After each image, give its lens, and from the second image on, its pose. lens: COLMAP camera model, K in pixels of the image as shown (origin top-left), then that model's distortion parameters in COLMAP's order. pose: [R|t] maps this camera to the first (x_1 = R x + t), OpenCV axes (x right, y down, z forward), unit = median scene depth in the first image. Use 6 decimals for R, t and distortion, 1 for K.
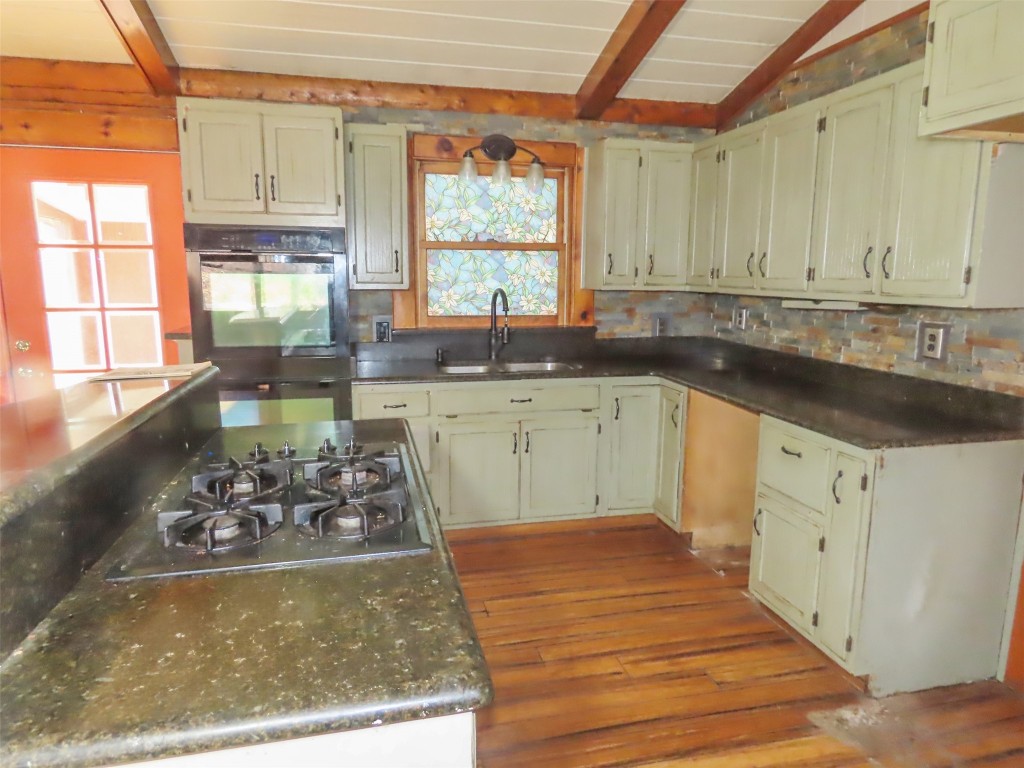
lens RADIAL K [[661.3, 0, 509.1], [0, 661.3, 388.9], [0, 0, 1]] dist [-0.021395, -0.001322]
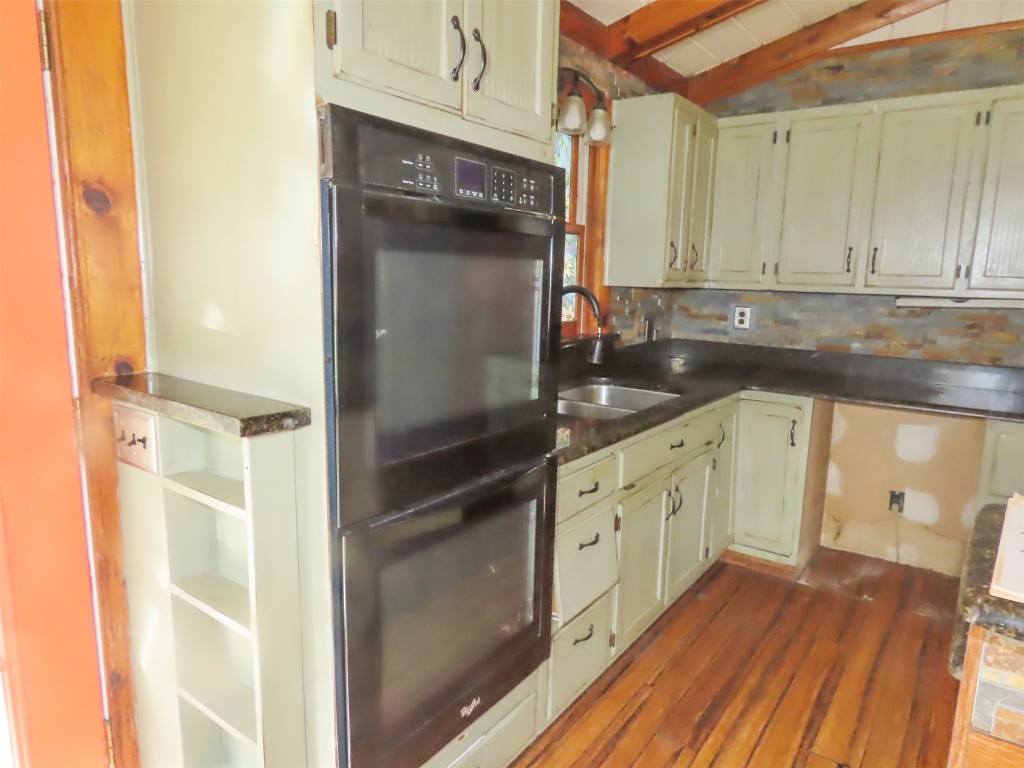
lens RADIAL K [[661.3, 0, 510.0], [0, 661.3, 386.2], [0, 0, 1]] dist [-0.021395, -0.001322]
pose [[0.752662, -0.102035, 0.650453, -0.570733], [0.097995, 0.994276, 0.042577, -0.093060], [-0.651074, 0.031694, 0.758352, 0.581748]]
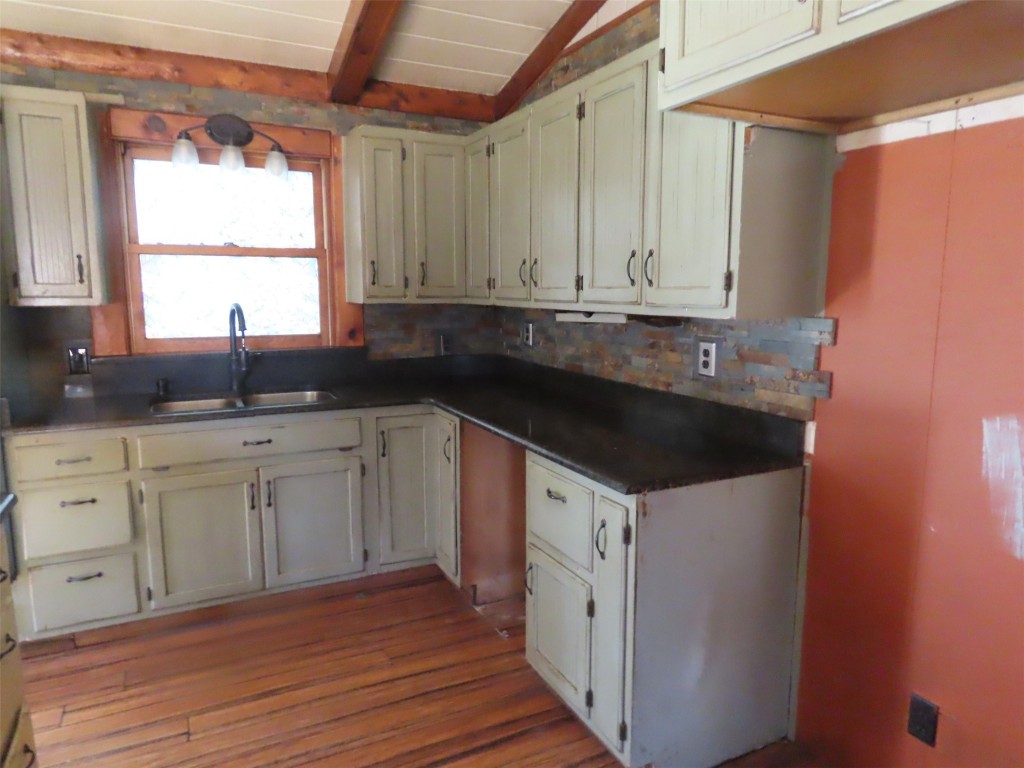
lens RADIAL K [[661.3, 0, 535.1], [0, 661.3, 387.2], [0, 0, 1]] dist [-0.021395, -0.001322]
pose [[0.967274, -0.039195, 0.250687, 0.148917], [0.045139, 0.998818, -0.018003, -0.019842], [-0.249686, 0.028730, 0.967901, 0.146934]]
